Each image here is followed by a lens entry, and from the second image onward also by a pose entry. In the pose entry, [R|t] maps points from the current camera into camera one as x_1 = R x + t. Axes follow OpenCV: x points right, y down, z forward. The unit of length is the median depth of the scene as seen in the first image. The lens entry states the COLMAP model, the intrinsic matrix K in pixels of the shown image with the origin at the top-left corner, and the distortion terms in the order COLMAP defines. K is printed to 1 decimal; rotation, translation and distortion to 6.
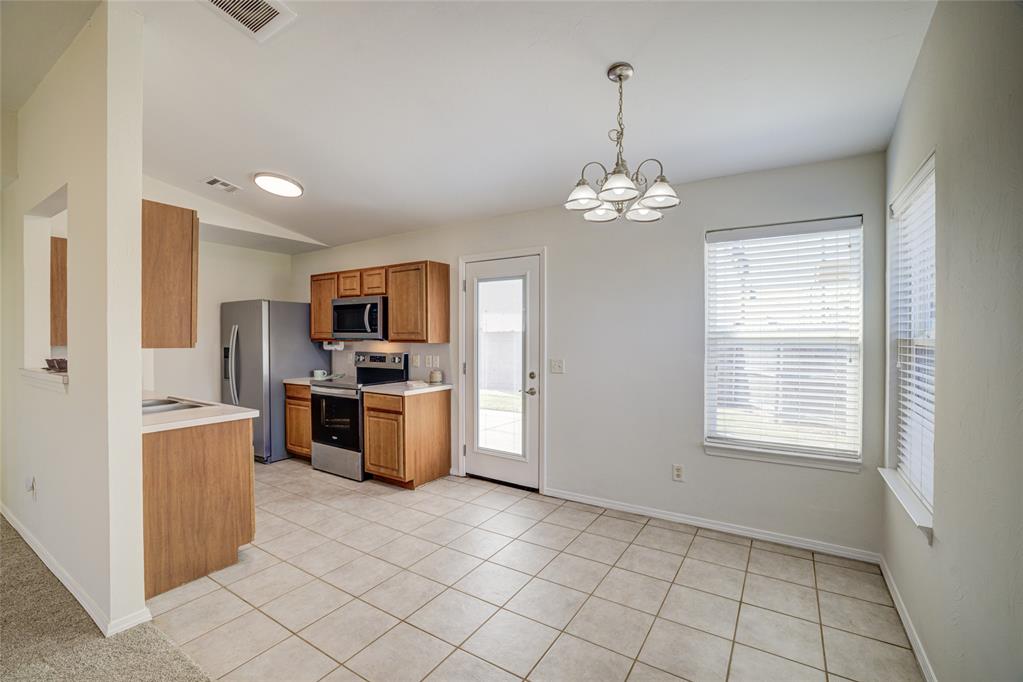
lens RADIAL K [[438.0, 0, 508.0], [0, 438.0, 342.1], [0, 0, 1]] dist [-0.036959, 0.010794]
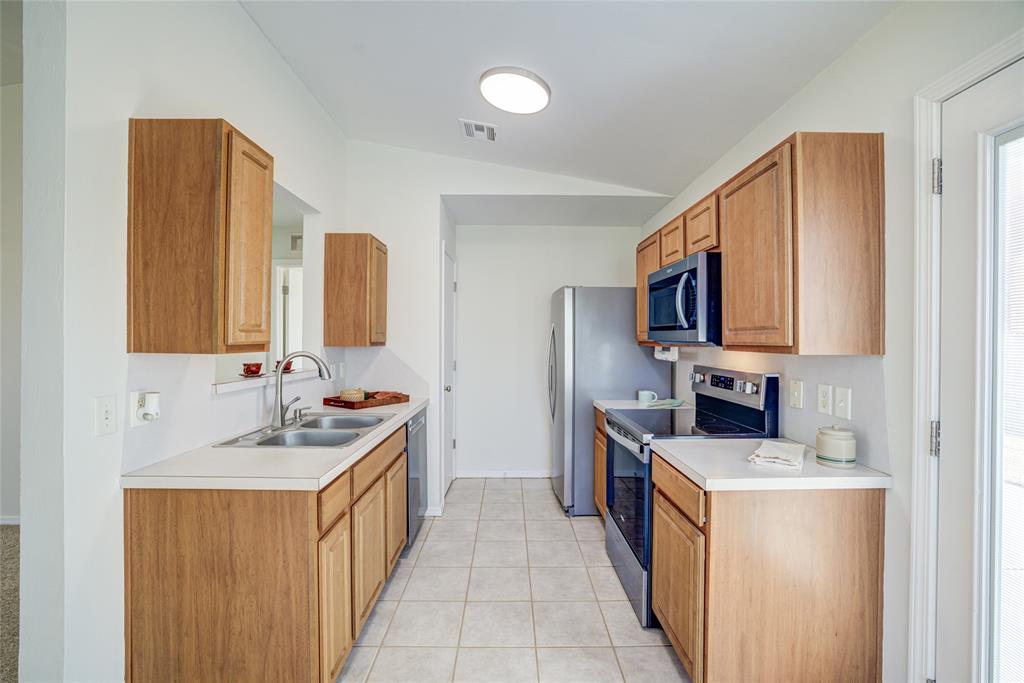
lens RADIAL K [[438.4, 0, 514.3], [0, 438.4, 341.2], [0, 0, 1]] dist [-0.036959, 0.010794]
pose [[0.553659, 0.006078, -0.832722, -0.012157], [-0.014102, 0.999898, -0.002078, -0.005384], [0.832624, 0.012893, 0.553688, 0.631134]]
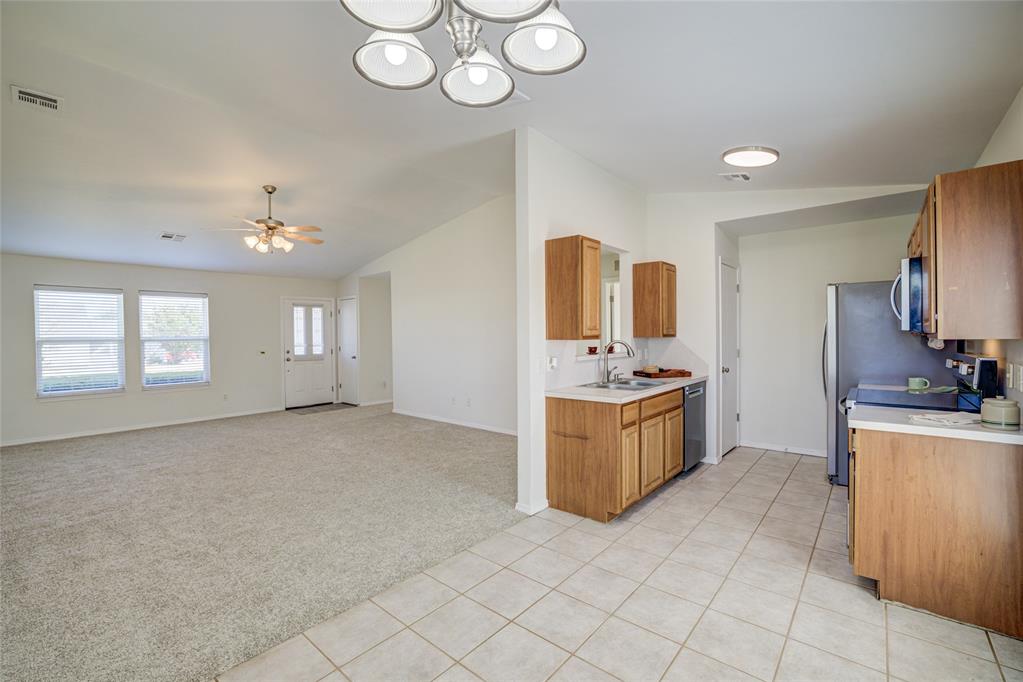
lens RADIAL K [[438.0, 0, 518.1], [0, 438.0, 342.1], [0, 0, 1]] dist [-0.036959, 0.010794]
pose [[-0.121837, 0.019303, -0.992362, 0.385451], [0.000075, 0.999811, 0.019439, -0.004095], [0.992550, 0.002294, -0.121816, 0.610354]]
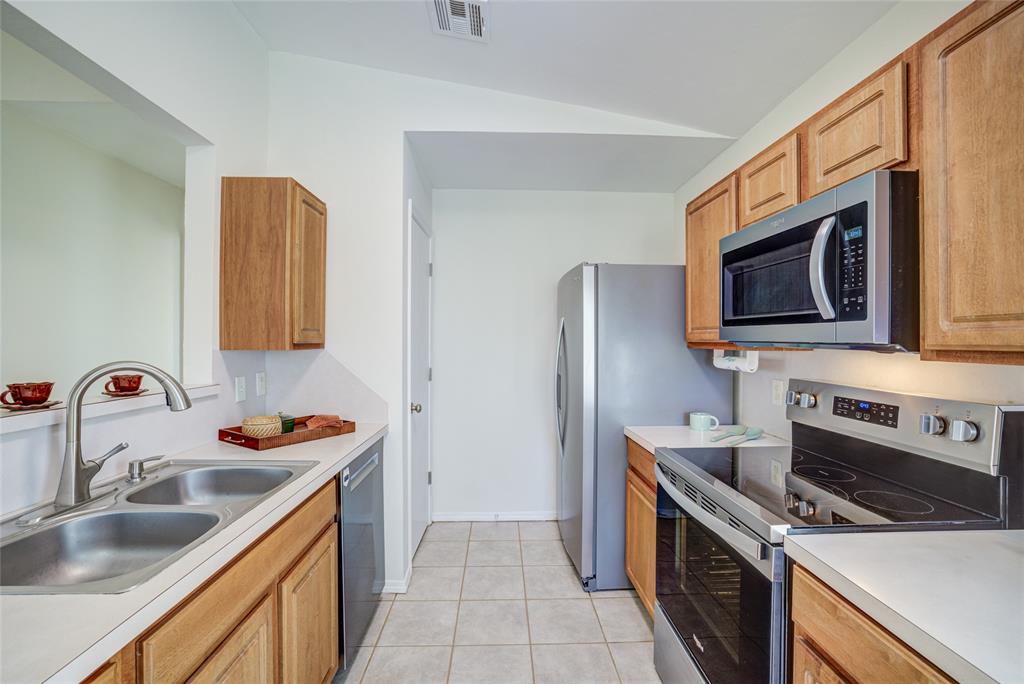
lens RADIAL K [[438.4, 0, 517.8], [0, 438.4, 340.4], [0, 0, 1]] dist [-0.036959, 0.010794]
pose [[0.577486, 0.003613, -0.816393, -0.236519], [-0.013720, 0.999892, -0.005280, -0.006399], [0.816285, 0.014250, 0.577473, 0.771077]]
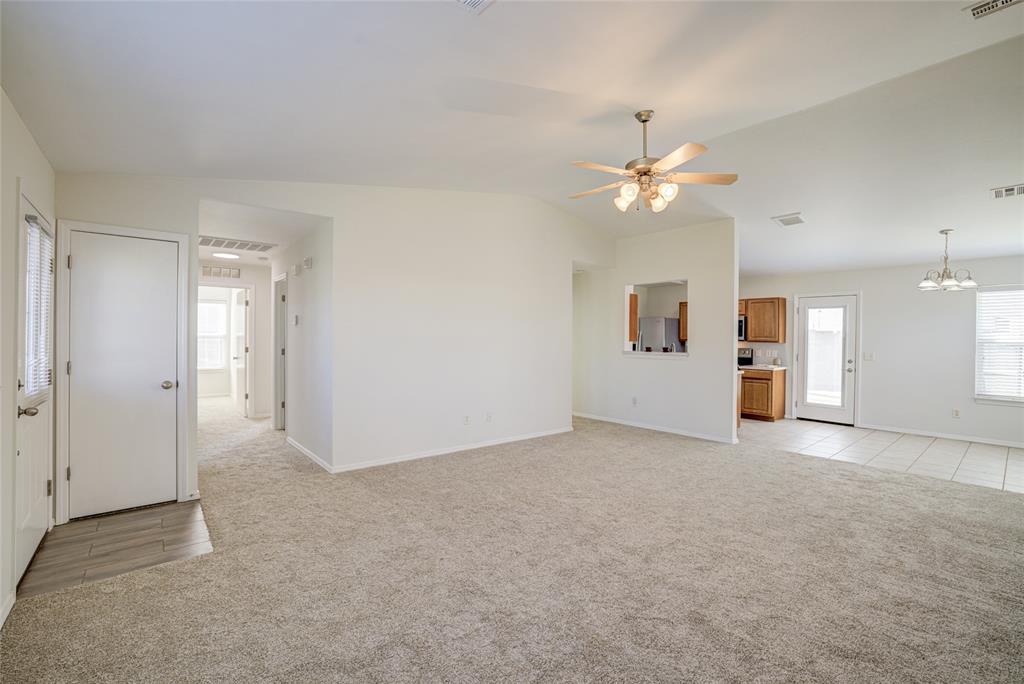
lens RADIAL K [[438.4, 0, 513.6], [0, 438.4, 339.3], [0, 0, 1]] dist [-0.036959, 0.010794]
pose [[0.954391, 0.010802, -0.298365, -0.737846], [-0.012546, 0.999914, -0.003928, 0.009111], [0.298297, 0.007492, 0.954444, -1.106199]]
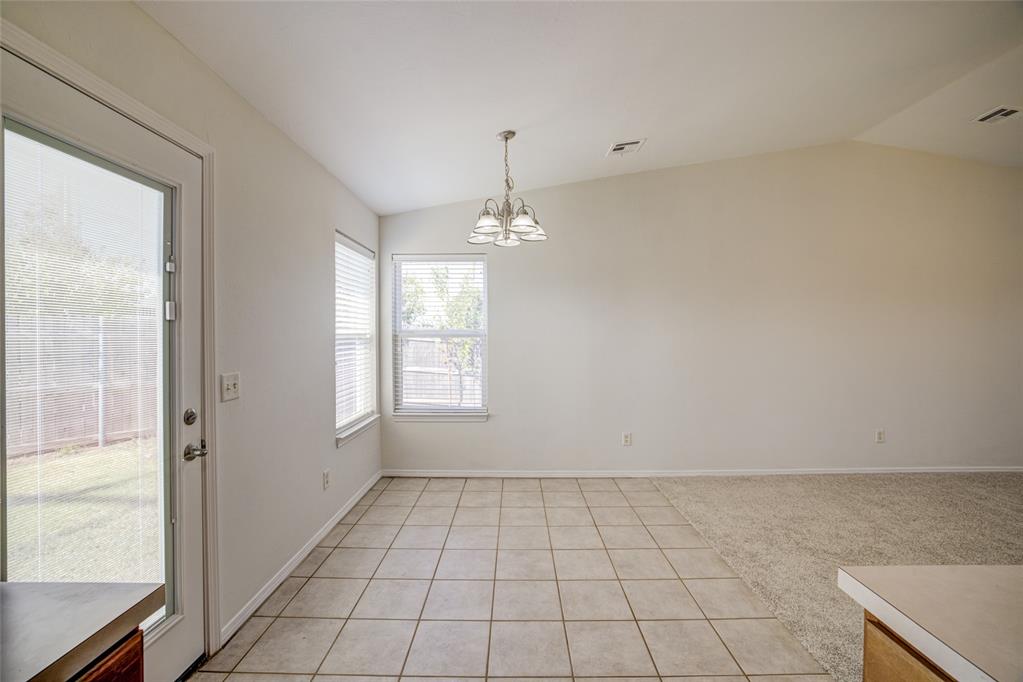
lens RADIAL K [[438.0, 0, 509.3], [0, 438.0, 338.4], [0, 0, 1]] dist [-0.036959, 0.010794]
pose [[-0.531829, -0.006618, 0.846826, -0.496839], [0.010850, 0.999834, 0.014628, -0.008847], [-0.846782, 0.016967, -0.531669, 0.949092]]
